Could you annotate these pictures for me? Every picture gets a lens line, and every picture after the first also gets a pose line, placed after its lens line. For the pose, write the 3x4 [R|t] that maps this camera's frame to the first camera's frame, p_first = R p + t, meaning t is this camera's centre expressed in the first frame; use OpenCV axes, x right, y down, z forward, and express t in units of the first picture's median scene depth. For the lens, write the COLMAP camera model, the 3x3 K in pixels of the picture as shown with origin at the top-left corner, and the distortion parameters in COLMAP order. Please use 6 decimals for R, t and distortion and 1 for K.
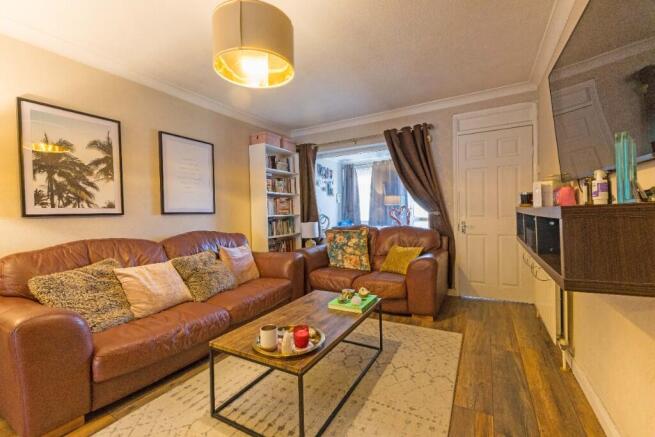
lens RADIAL K [[281.6, 0, 328.2], [0, 281.6, 216.0], [0, 0, 1]] dist [0.002791, -0.000067]
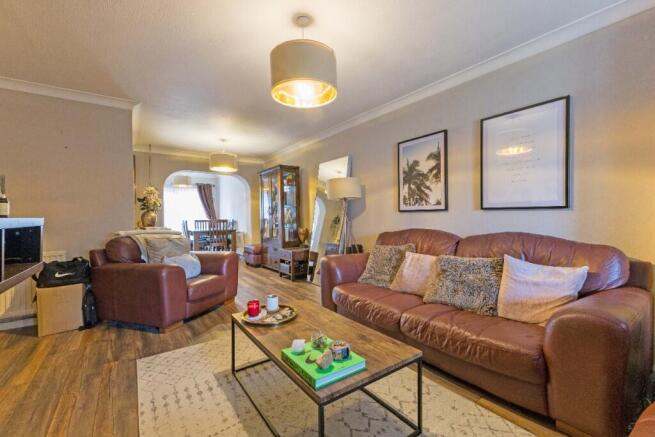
lens RADIAL K [[281.6, 0, 328.8], [0, 281.6, 218.1], [0, 0, 1]] dist [0.002791, -0.000067]
pose [[-0.435130, 0.040042, -0.899477, 0.558527], [0.014042, 0.999191, 0.037688, -0.024625], [0.900258, 0.003769, -0.435340, 1.144305]]
